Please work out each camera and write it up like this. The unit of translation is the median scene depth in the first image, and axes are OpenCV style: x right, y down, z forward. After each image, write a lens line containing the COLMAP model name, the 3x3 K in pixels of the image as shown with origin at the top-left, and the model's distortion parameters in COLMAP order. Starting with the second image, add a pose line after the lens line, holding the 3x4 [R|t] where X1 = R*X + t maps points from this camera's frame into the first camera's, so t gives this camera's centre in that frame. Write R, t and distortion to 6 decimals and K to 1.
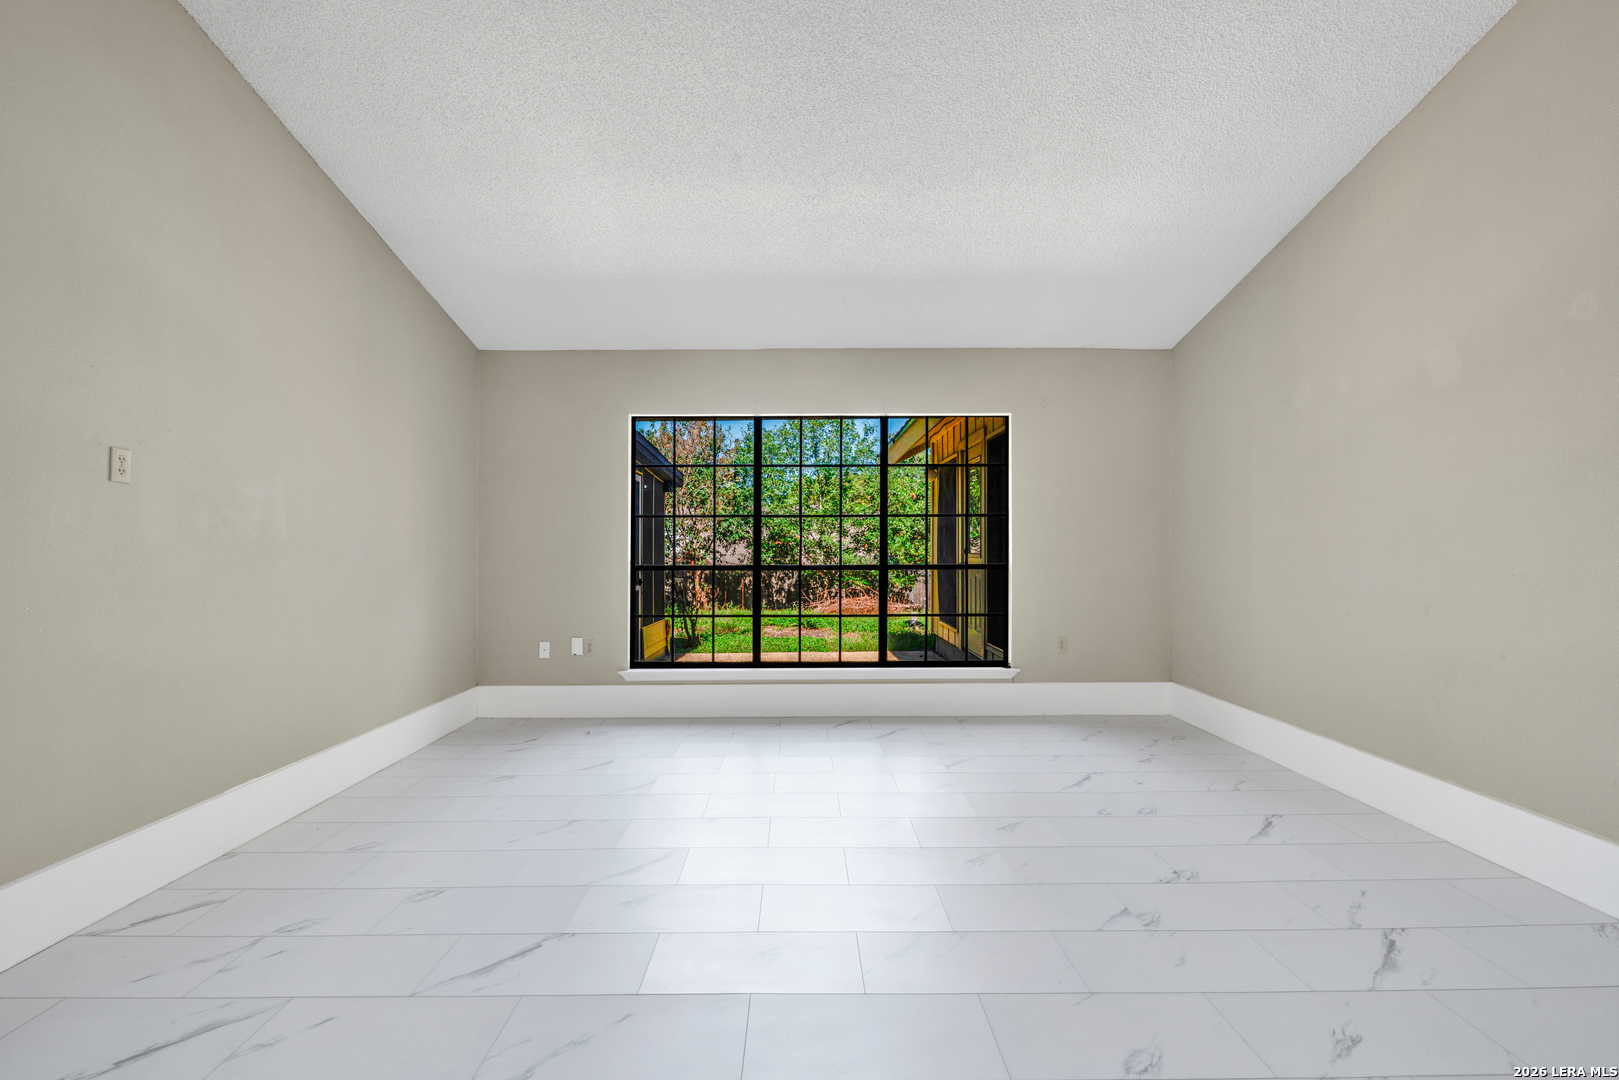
lens RADIAL K [[707.8, 0, 805.2], [0, 707.8, 541.3], [0, 0, 1]] dist [-0.003263, -0.000155]
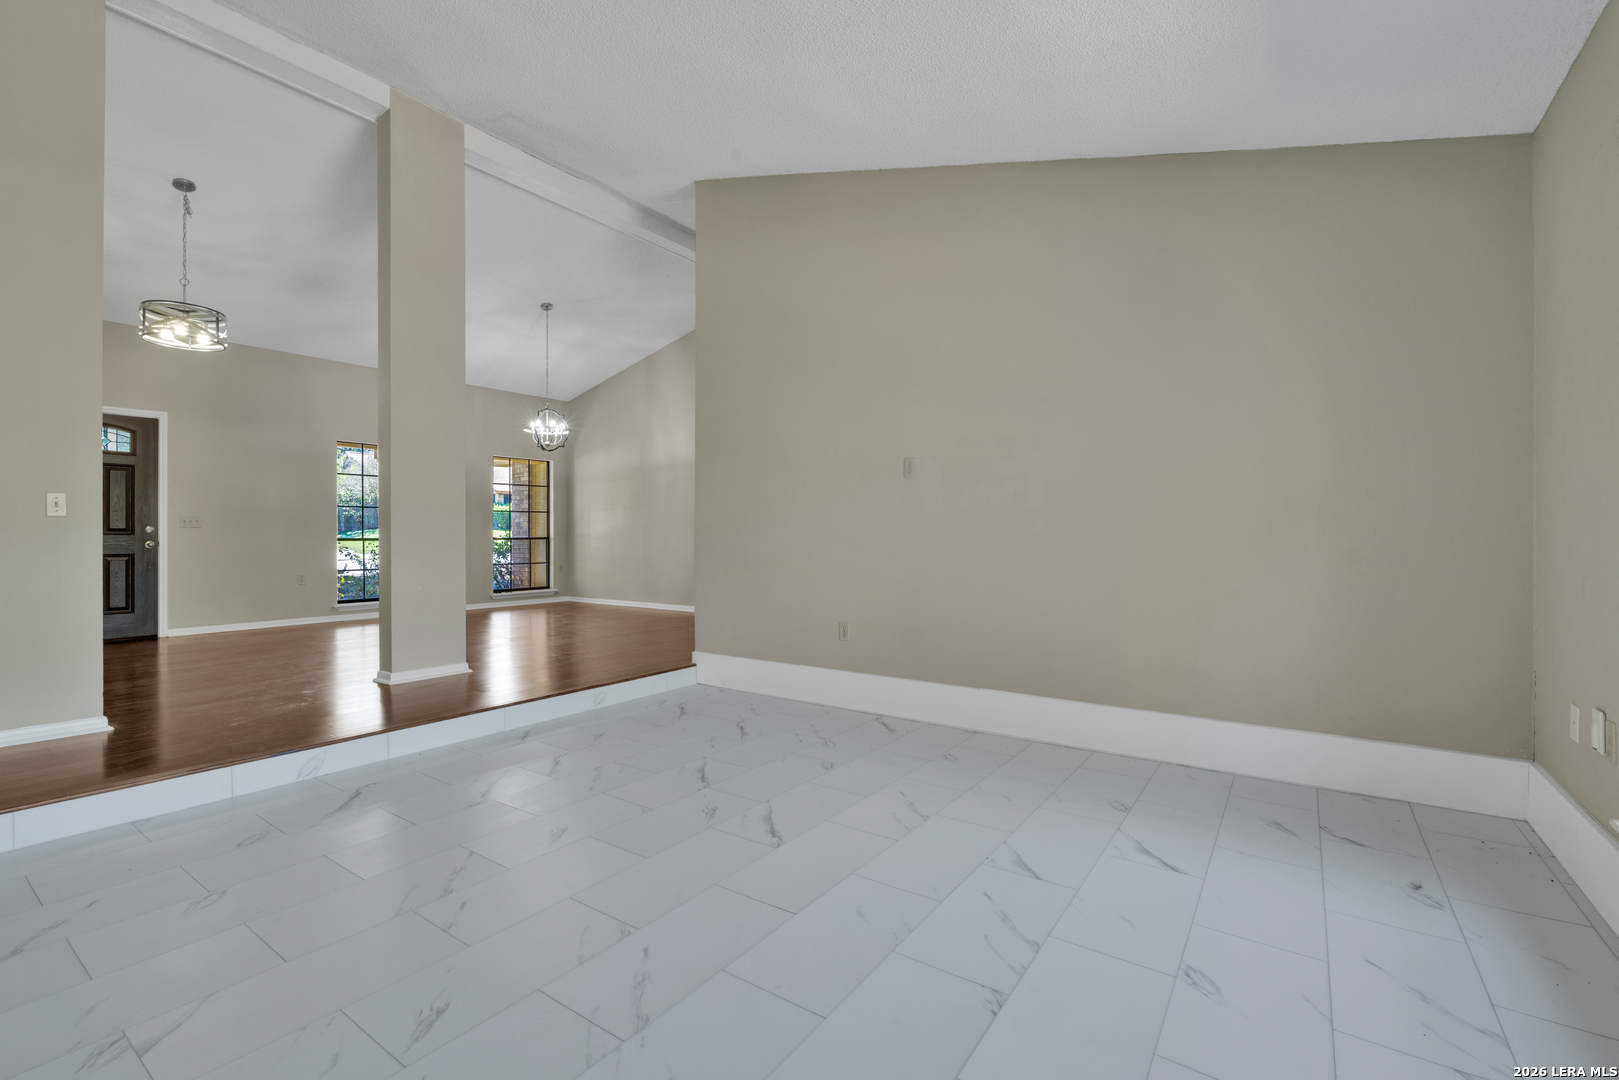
lens RADIAL K [[707.8, 0, 806.6], [0, 707.8, 537.7], [0, 0, 1]] dist [-0.003263, -0.000155]
pose [[-0.573152, 0.001684, -0.819447, 0.538104], [0.001054, 0.999999, 0.001317, 0.056818], [0.819448, -0.000108, -0.573153, 1.571936]]
